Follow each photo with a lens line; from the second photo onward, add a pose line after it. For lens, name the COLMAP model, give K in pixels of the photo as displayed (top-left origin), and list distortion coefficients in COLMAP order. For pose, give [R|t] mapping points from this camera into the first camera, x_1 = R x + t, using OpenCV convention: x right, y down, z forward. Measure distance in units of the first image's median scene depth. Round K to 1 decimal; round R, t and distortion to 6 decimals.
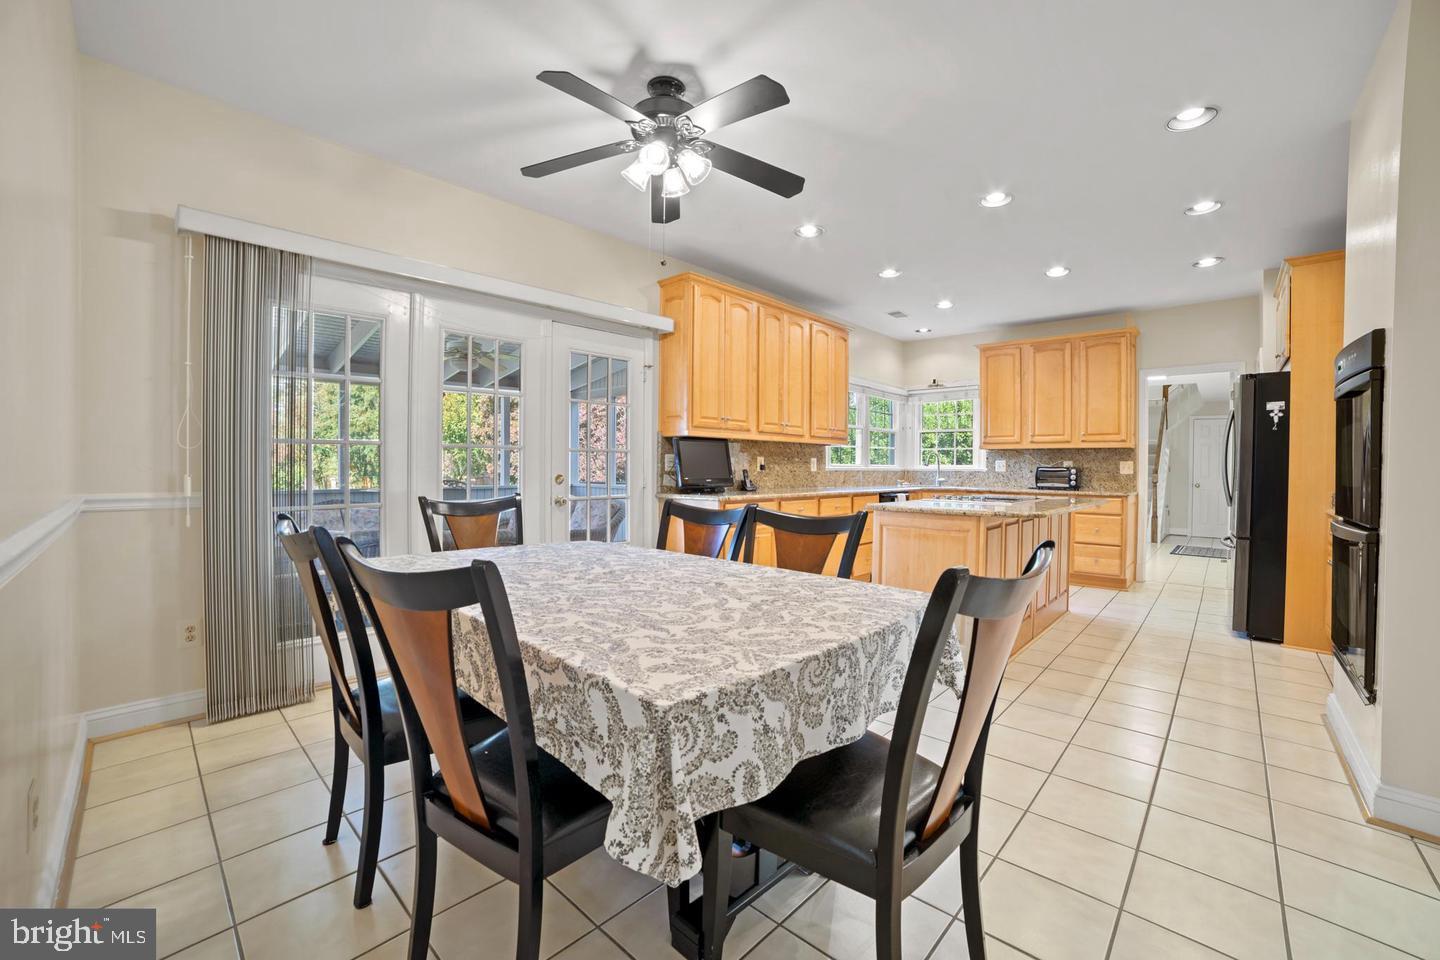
lens RADIAL K [[584.7, 0, 720.0], [0, 584.7, 480.0], [0, 0, 1]] dist [-0.107469, 0.037313]
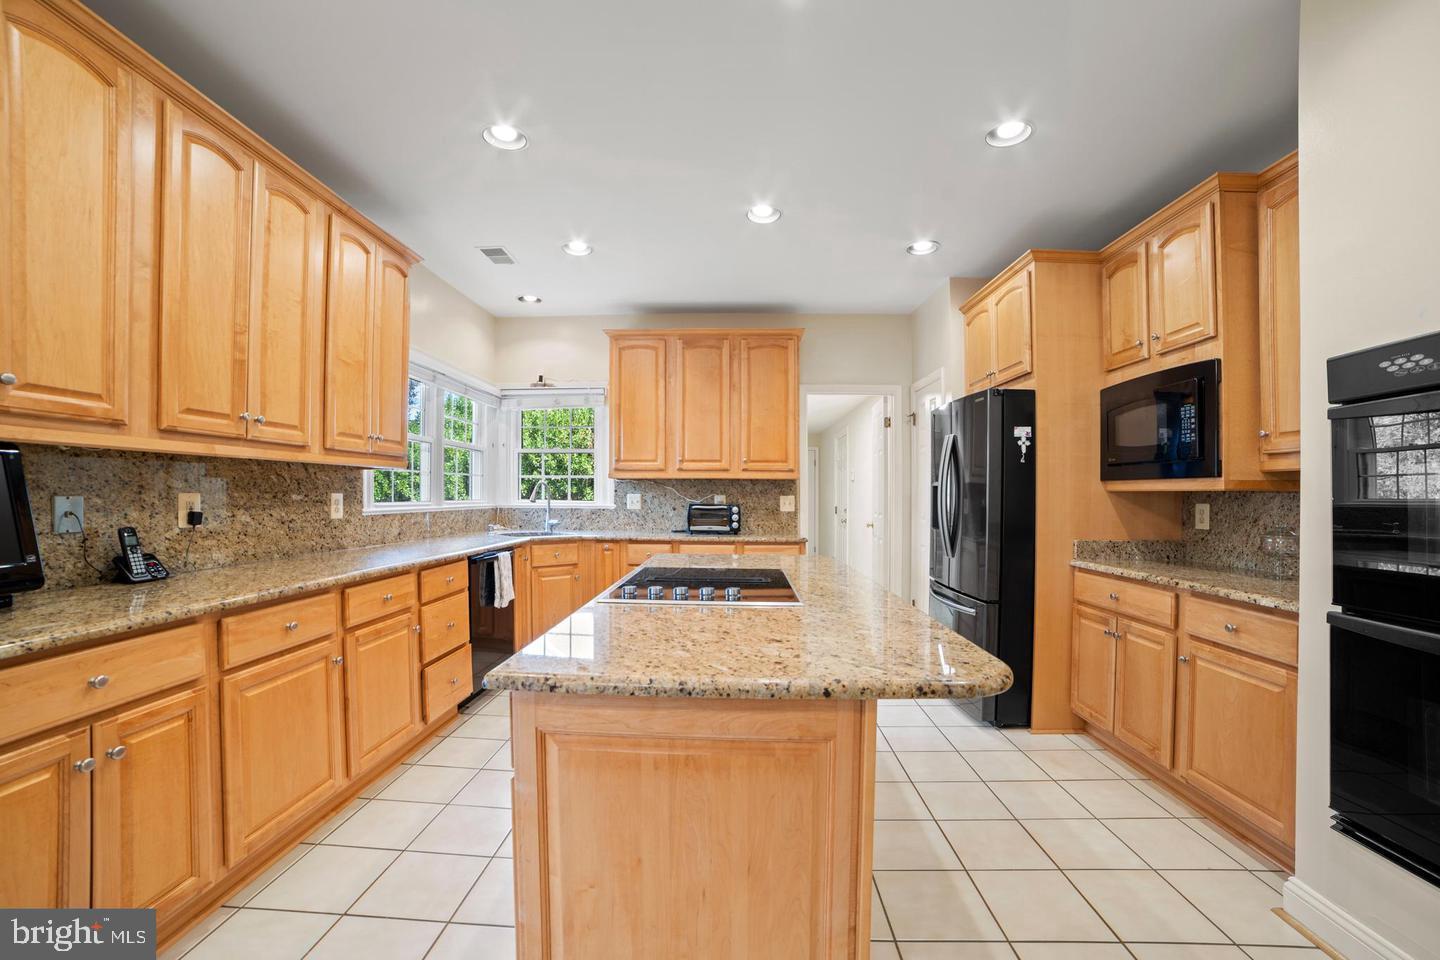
lens RADIAL K [[593.1, 0, 719.9], [0, 593.1, 498.5], [0, 0, 1]] dist [-0.112313, 0.043929]
pose [[0.747970, -0.007873, 0.663686, 0.082536], [0.015224, 0.999870, -0.005297, -0.025552], [-0.663558, 0.014066, 0.747992, 0.407982]]
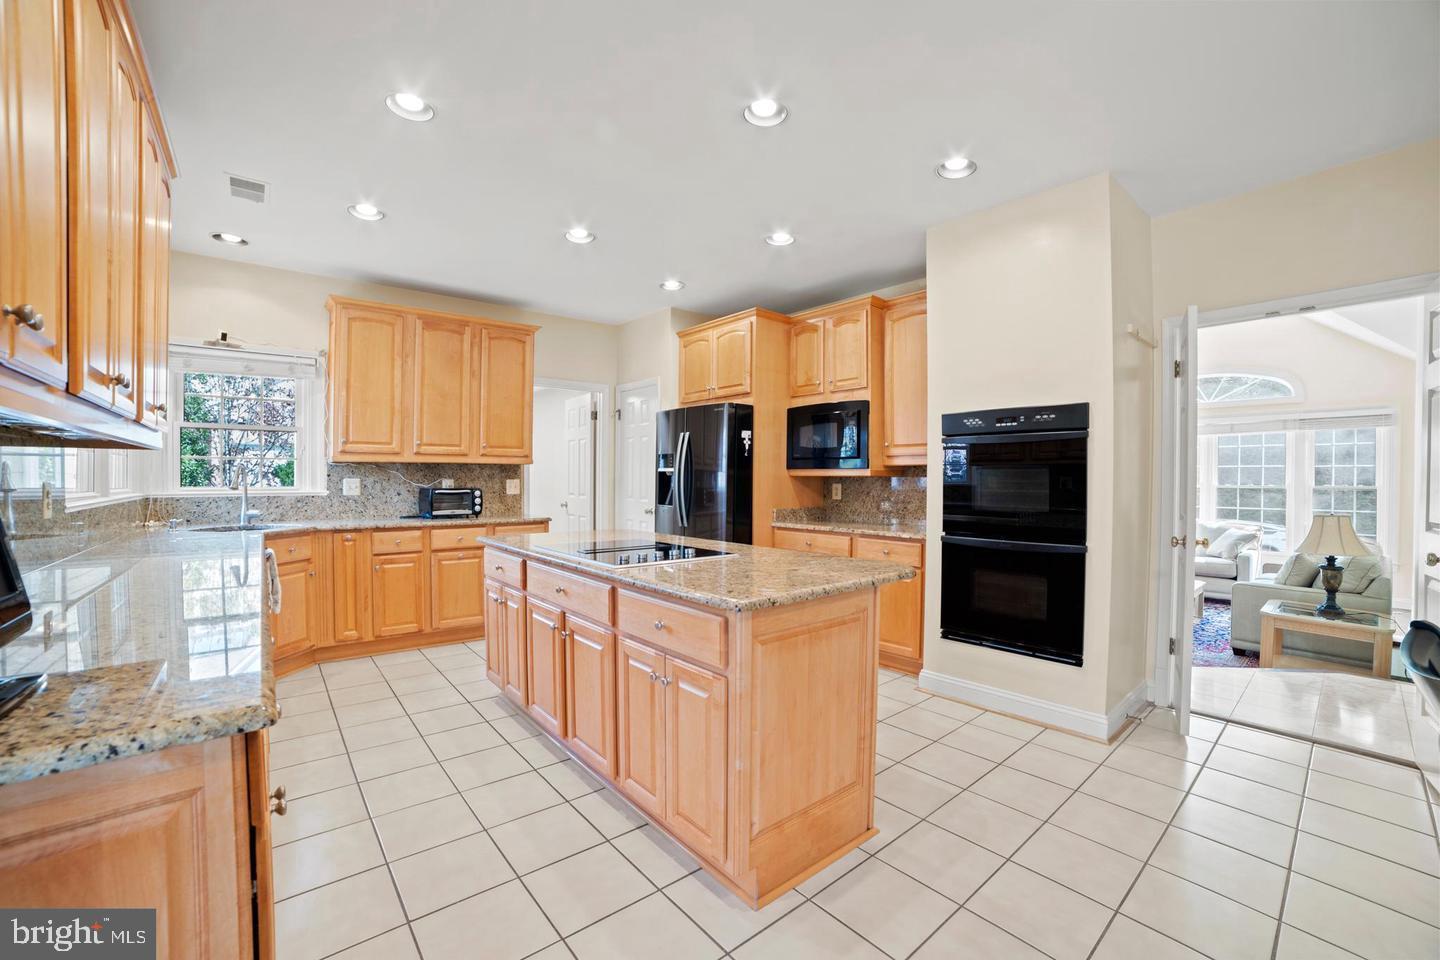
lens RADIAL K [[584.7, 0, 720.0], [0, 584.7, 480.0], [0, 0, 1]] dist [-0.107469, 0.037313]
pose [[0.121260, -0.011593, 0.992553, -0.115110], [0.020691, 0.999744, 0.009149, -0.033219], [-0.992405, 0.019428, 0.121469, 0.556916]]
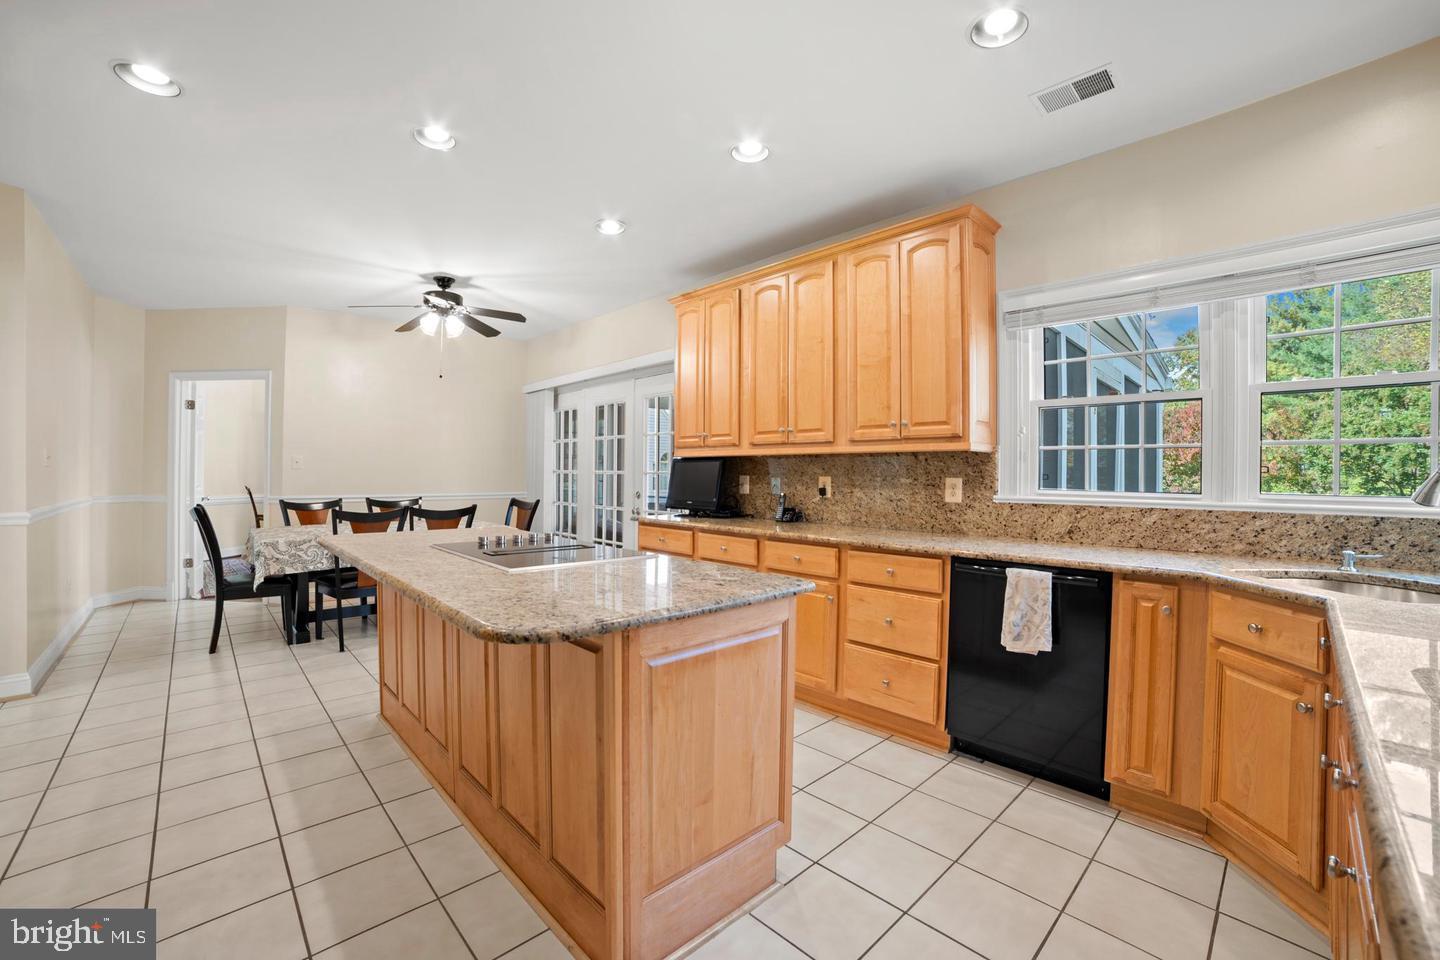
lens RADIAL K [[584.7, 0, 720.0], [0, 584.7, 480.0], [0, 0, 1]] dist [-0.107469, 0.037313]
pose [[-0.040164, -0.003096, -0.999188, 0.707699], [-0.038642, 0.999252, -0.001543, -0.027117], [0.998446, 0.038549, -0.040254, 0.826006]]
